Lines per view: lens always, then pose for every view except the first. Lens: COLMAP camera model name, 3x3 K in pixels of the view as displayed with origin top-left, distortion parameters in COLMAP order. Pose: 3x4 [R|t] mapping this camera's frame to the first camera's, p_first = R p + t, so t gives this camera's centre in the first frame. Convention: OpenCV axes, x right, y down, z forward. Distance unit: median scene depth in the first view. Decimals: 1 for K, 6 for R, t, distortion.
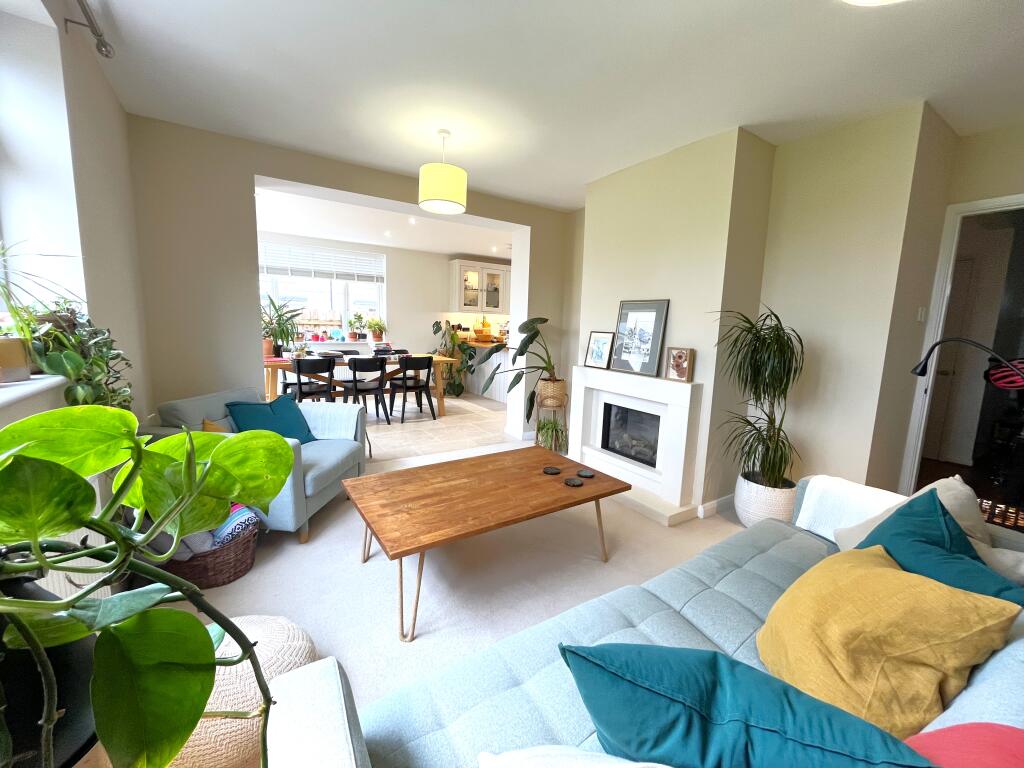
lens RADIAL K [[412.4, 0, 512.1], [0, 412.4, 383.0], [0, 0, 1]] dist [-0.007218, 0.000568]
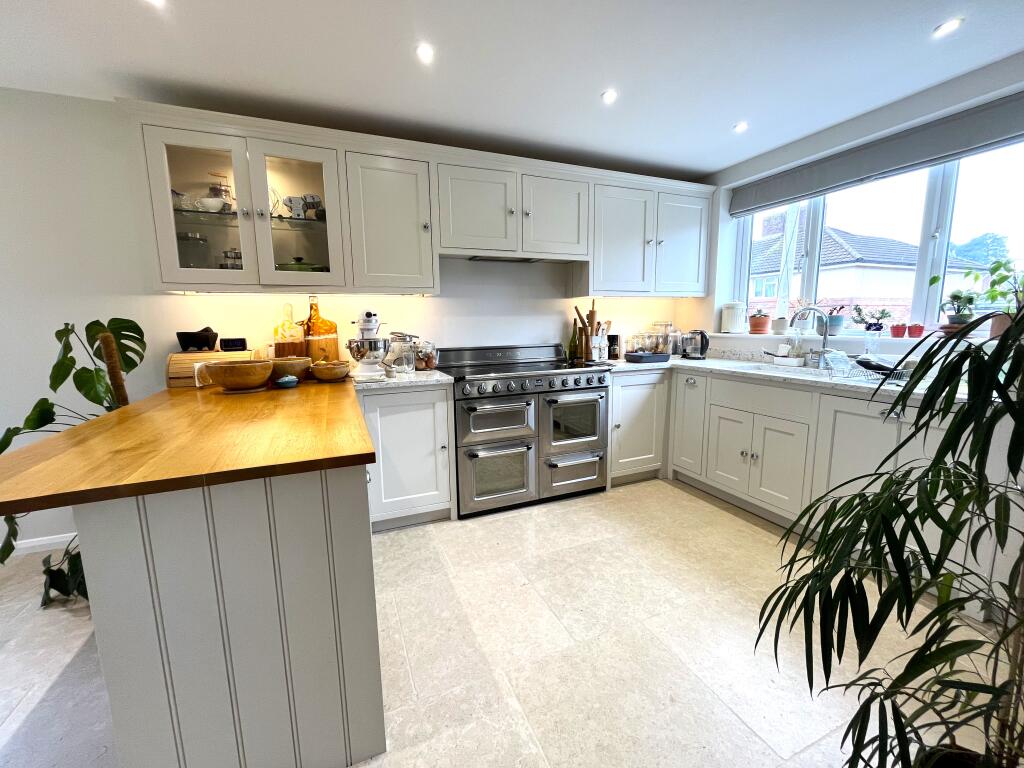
lens RADIAL K [[412.4, 0, 511.8], [0, 412.4, 379.3], [0, 0, 1]] dist [-0.007218, 0.000568]
pose [[0.982243, -0.019055, -0.186643, 0.412333], [0.018027, 0.999812, -0.007202, -0.252218], [0.186745, 0.003709, 0.982401, 1.892611]]
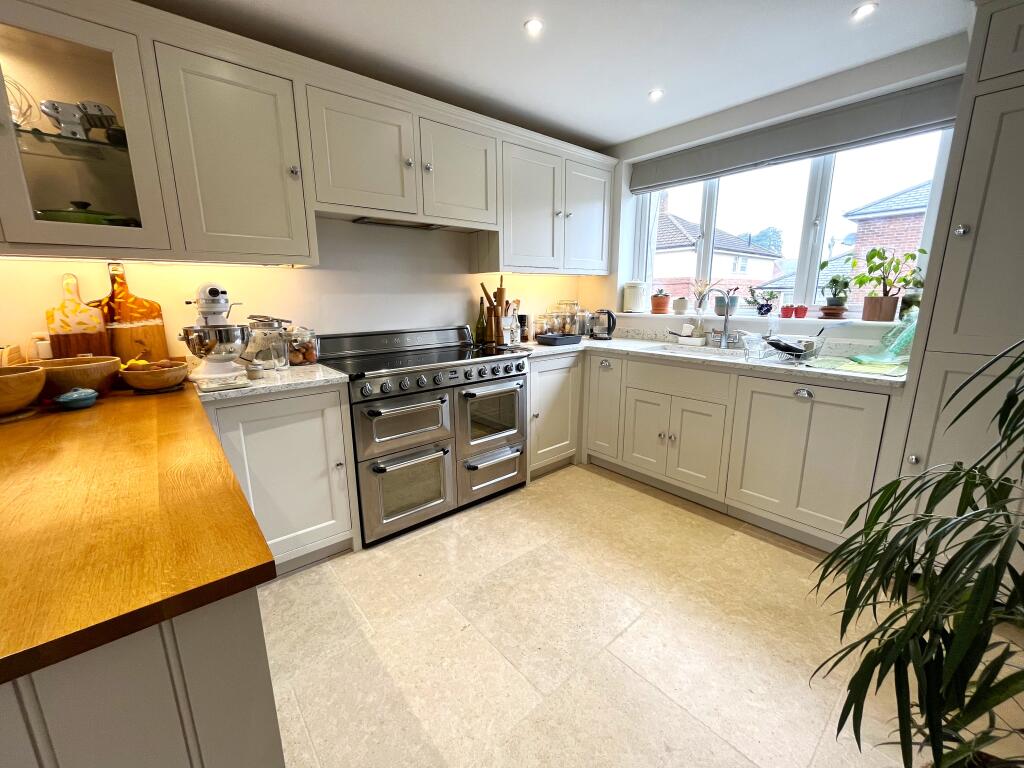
lens RADIAL K [[412.4, 0, 511.1], [0, 412.4, 380.3], [0, 0, 1]] dist [-0.007218, 0.000568]
pose [[0.992210, -0.060946, 0.108646, 0.323359], [0.053889, 0.996314, 0.066747, -0.285413], [-0.112314, -0.060372, 0.991837, 2.021831]]
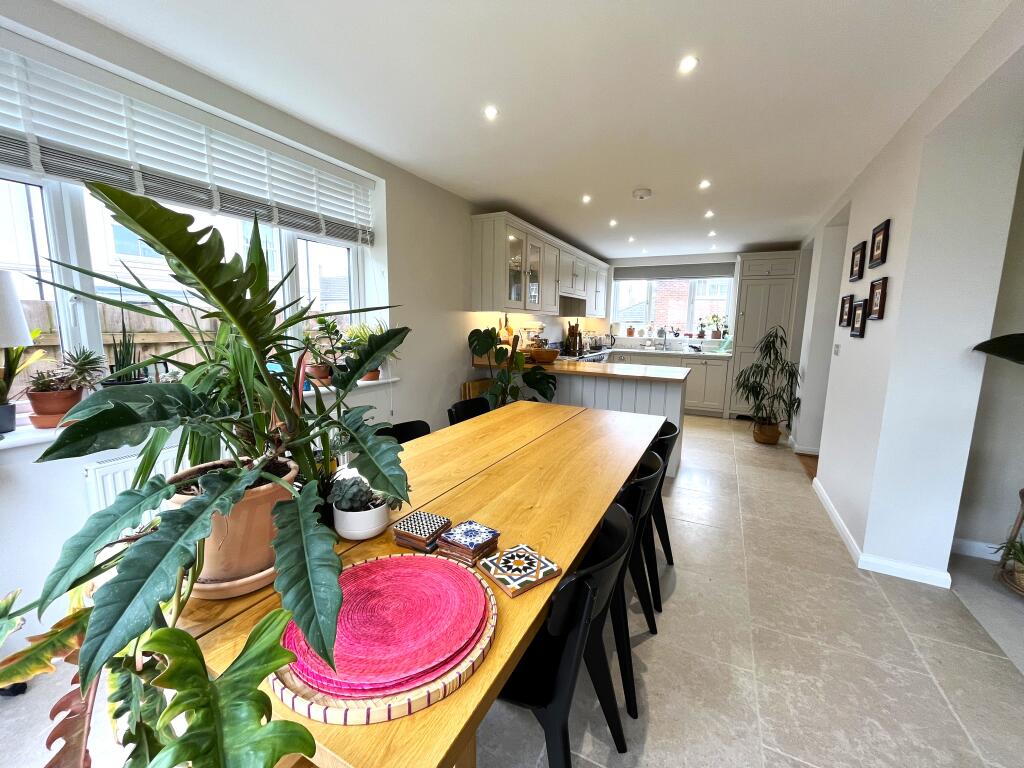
lens RADIAL K [[412.4, 0, 509.0], [0, 412.4, 383.8], [0, 0, 1]] dist [-0.007218, 0.000568]
pose [[0.874608, -0.089797, 0.476442, -0.971673], [0.082040, 0.995938, 0.037107, -0.240143], [-0.477838, 0.006633, 0.878423, 1.295856]]
